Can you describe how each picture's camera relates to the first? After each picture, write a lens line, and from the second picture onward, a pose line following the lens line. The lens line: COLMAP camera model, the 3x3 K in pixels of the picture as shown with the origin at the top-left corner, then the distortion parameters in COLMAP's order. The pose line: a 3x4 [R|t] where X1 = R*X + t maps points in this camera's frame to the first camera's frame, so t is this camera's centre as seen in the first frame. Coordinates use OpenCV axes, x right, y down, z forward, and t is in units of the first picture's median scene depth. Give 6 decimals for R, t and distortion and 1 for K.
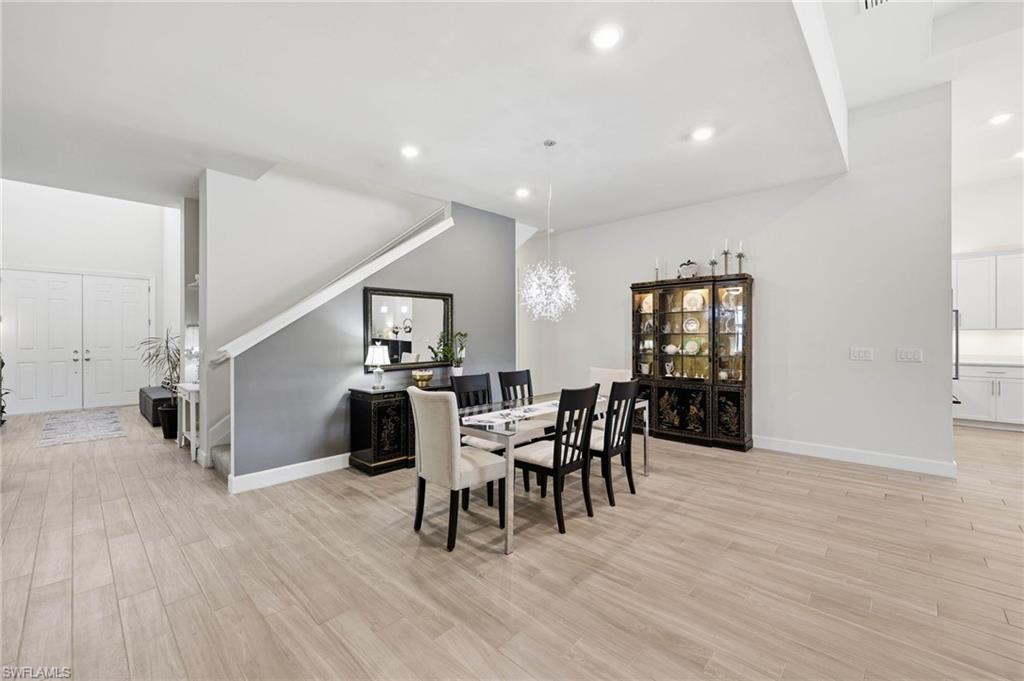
lens RADIAL K [[407.4, 0, 512.0], [0, 407.4, 337.9], [0, 0, 1]] dist [-0.000382, 0.000081]
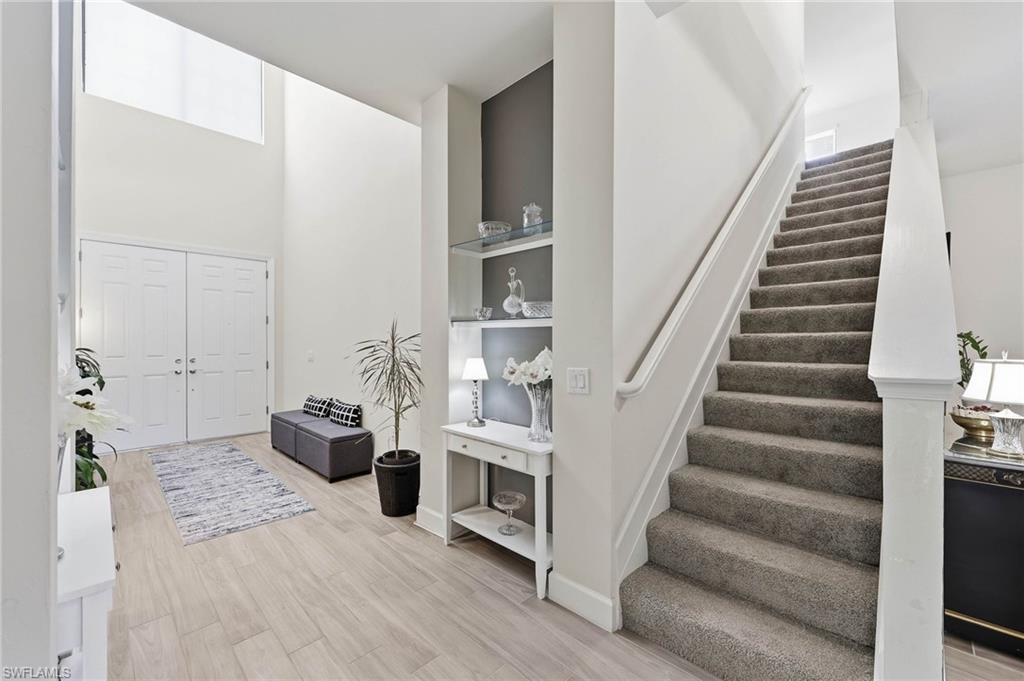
lens RADIAL K [[407.4, 0, 512.0], [0, 407.4, 337.9], [0, 0, 1]] dist [-0.000382, 0.000081]
pose [[0.999745, -0.000472, -0.022572, -0.498116], [0.000302, 0.999972, -0.007524, -0.000314], [0.022575, 0.007515, 0.999717, 0.320111]]
